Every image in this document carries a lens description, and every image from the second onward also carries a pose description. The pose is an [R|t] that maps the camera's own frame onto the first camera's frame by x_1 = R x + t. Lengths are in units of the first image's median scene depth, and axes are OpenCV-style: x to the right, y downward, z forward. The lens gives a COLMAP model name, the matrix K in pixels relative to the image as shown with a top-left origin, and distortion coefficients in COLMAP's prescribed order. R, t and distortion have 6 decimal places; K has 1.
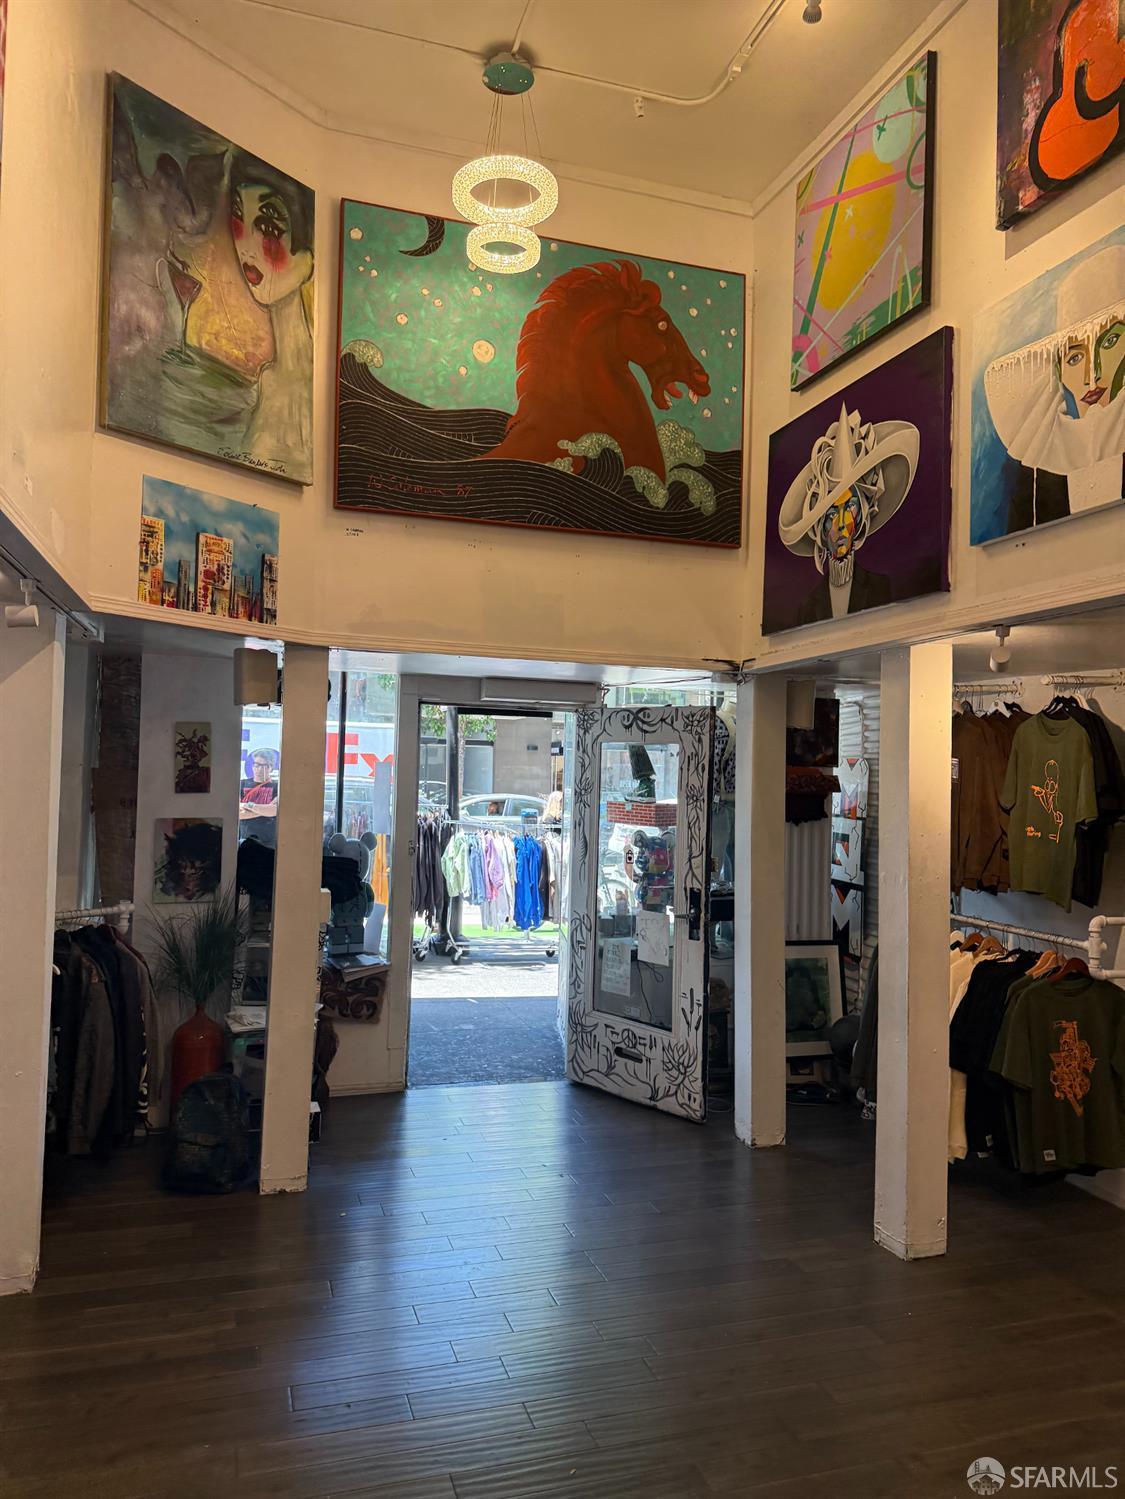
lens RADIAL K [[1051.5, 0, 555.8], [0, 1051.5, 747.4], [0, 0, 1]] dist [0.039539, -0.053245]
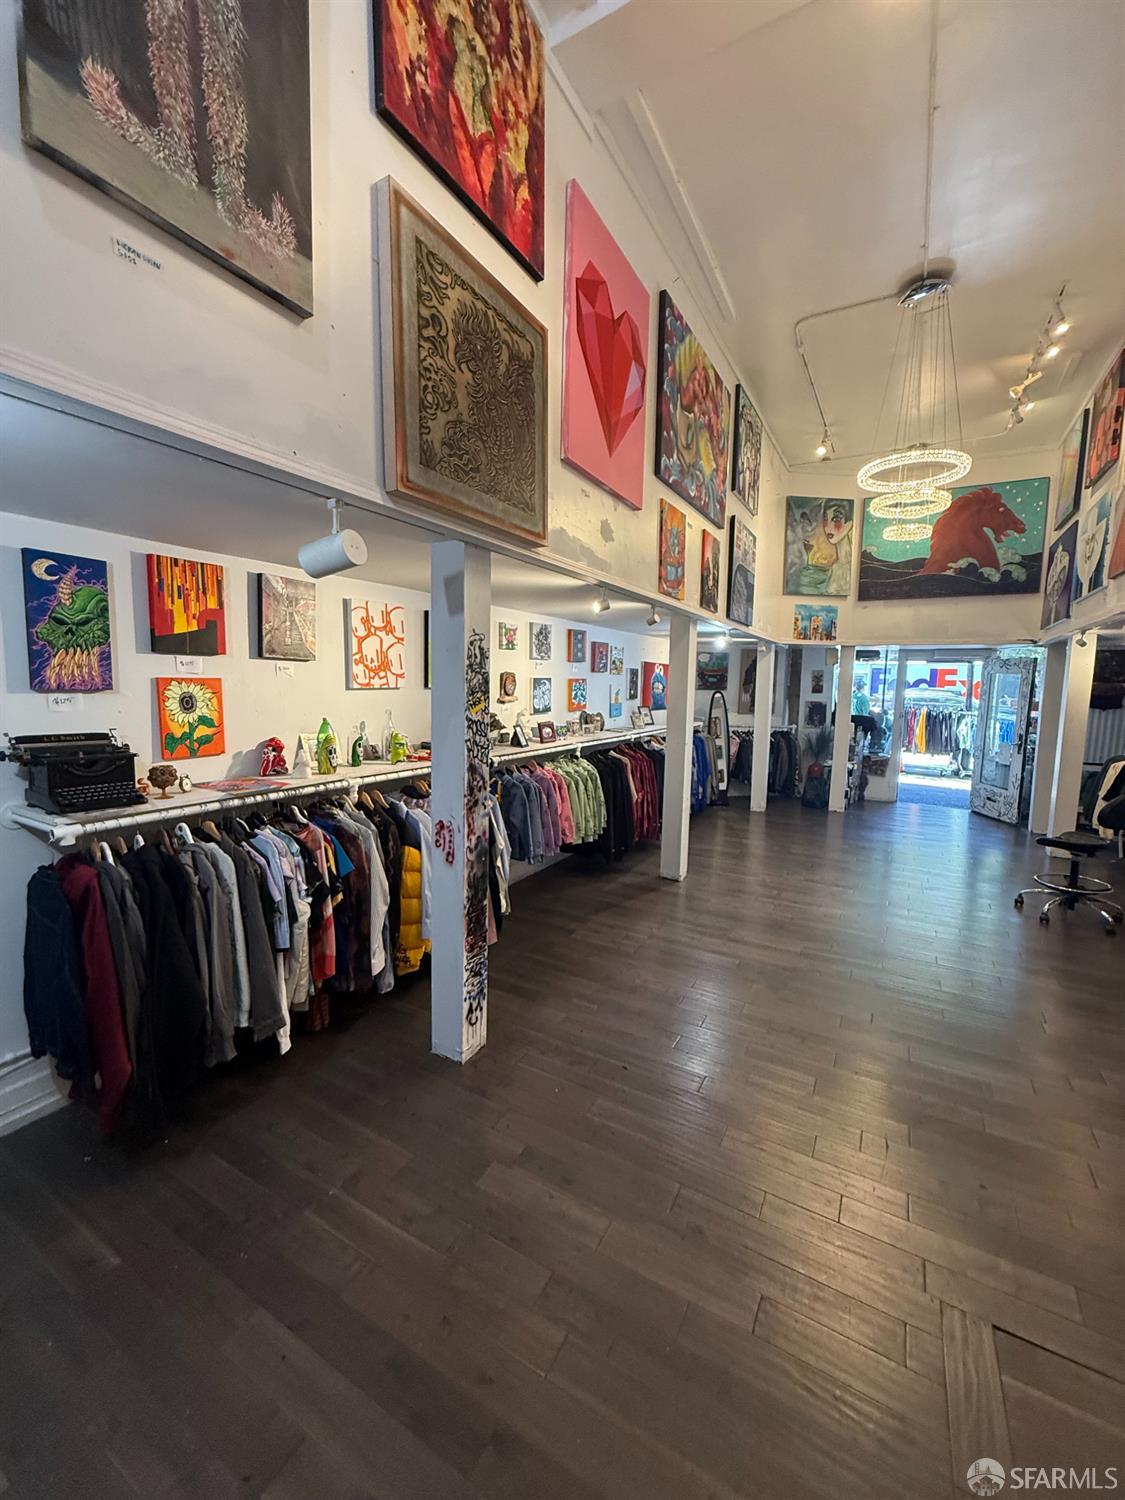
lens RADIAL K [[599.7, 0, 566.8], [0, 599.7, 736.5], [0, 0, 1]] dist [-0.003987, 0.000873]
pose [[0.685837, 0.053059, -0.725818, 0.513839], [0.016172, 0.995981, 0.088091, 0.002820], [0.727575, -0.072154, 0.682223, -0.879938]]
